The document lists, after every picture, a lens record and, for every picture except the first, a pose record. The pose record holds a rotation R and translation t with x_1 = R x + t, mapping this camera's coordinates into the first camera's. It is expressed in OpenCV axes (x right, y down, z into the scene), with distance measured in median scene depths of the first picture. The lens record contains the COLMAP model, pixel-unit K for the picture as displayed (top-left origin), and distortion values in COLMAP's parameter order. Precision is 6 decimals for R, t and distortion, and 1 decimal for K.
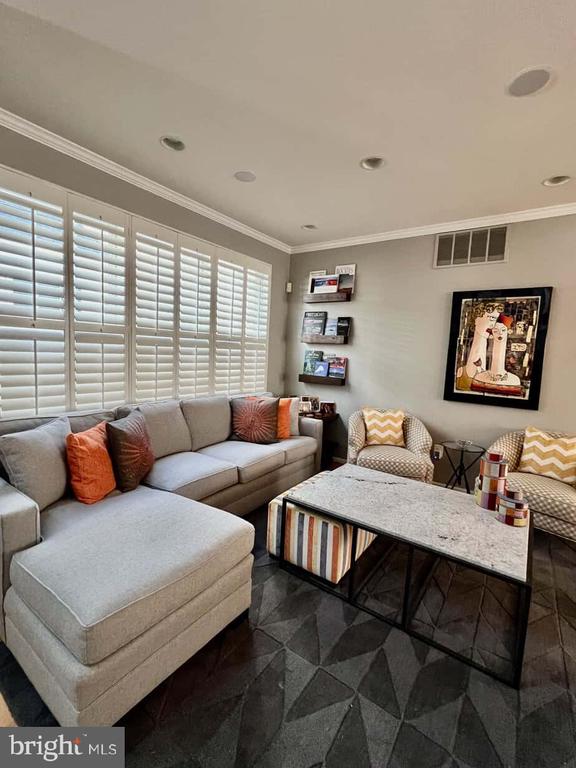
lens RADIAL K [[344.9, 0, 290.3], [0, 344.9, 381.9], [0, 0, 1]] dist [-0.001979, -0.000158]
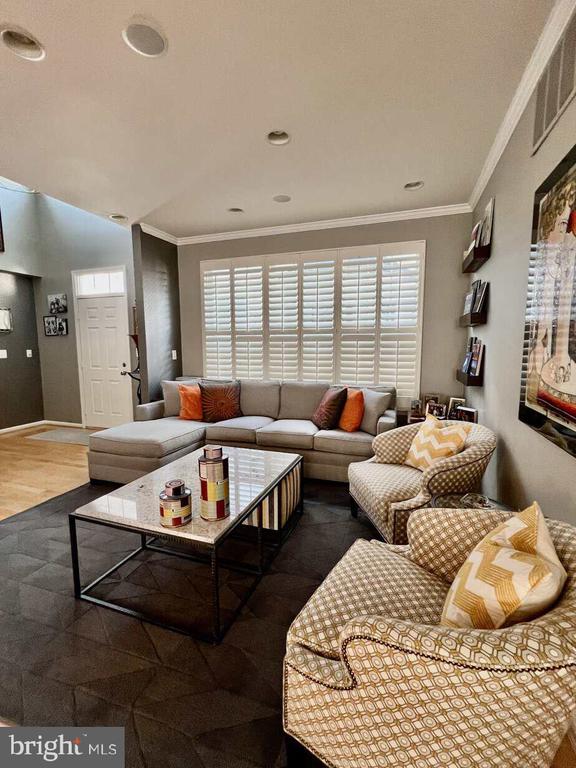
lens RADIAL K [[344.9, 0, 289.2], [0, 344.9, 383.9], [0, 0, 1]] dist [-0.001979, -0.000158]
pose [[0.274280, 0.073795, -0.958814, 0.927793], [-0.070133, 0.995931, 0.056589, -0.012981], [0.959089, 0.051723, 0.278340, 0.611166]]
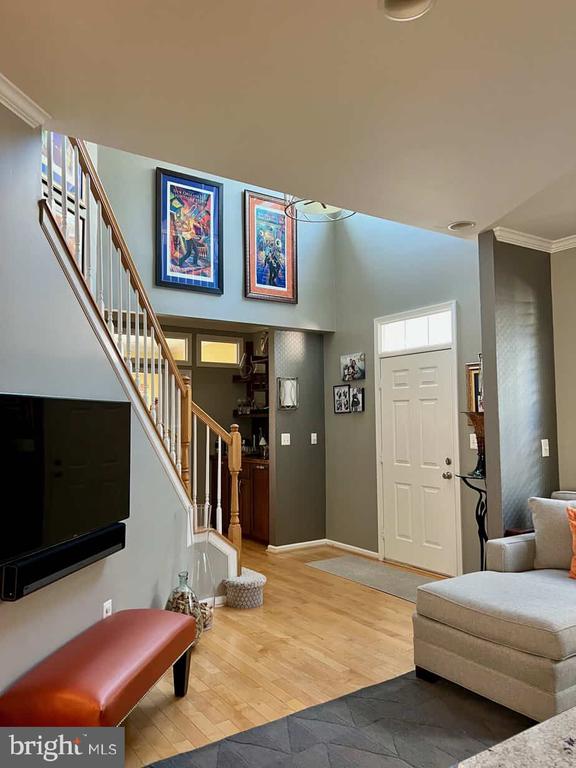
lens RADIAL K [[583.9, 0, 288.5], [0, 583.9, 385.7], [0, 0, 1]] dist [0.070543, -0.006352]
pose [[-0.356797, -0.091174, -0.929722, 0.872720], [-0.086763, 0.994158, -0.064197, -0.021018], [0.930144, 0.057760, -0.362623, 0.499909]]
